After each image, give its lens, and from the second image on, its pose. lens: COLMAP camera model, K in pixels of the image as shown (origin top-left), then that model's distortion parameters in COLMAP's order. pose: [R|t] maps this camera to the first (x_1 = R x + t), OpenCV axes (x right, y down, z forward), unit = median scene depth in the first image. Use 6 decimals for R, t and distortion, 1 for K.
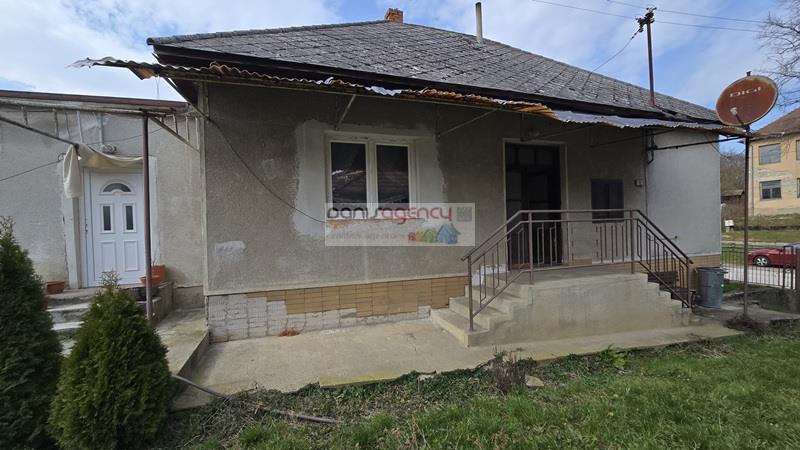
lens RADIAL K [[327.9, 0, 399.7], [0, 327.9, 223.6], [0, 0, 1]] dist [0.000828, 0.002646]
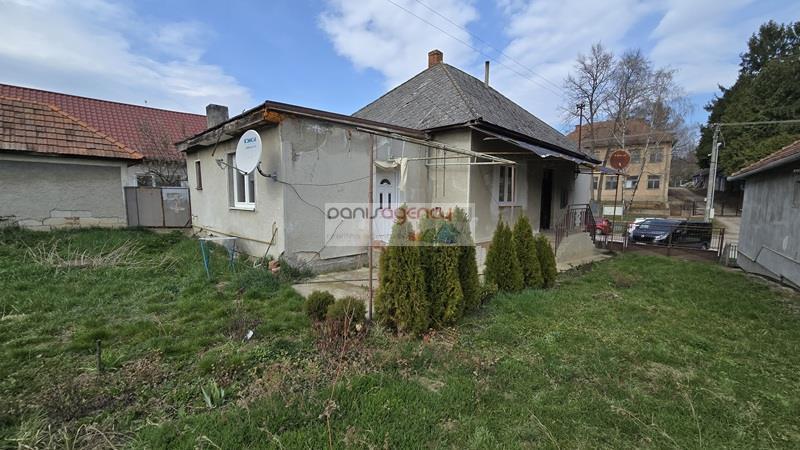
lens RADIAL K [[327.9, 0, 399.0], [0, 327.9, 228.9], [0, 0, 1]] dist [0.000828, 0.002646]
pose [[0.895970, -0.011761, 0.443959, -0.935757], [-0.026368, 0.996477, 0.079612, -0.006727], [-0.443331, -0.083036, 0.892503, -0.279315]]
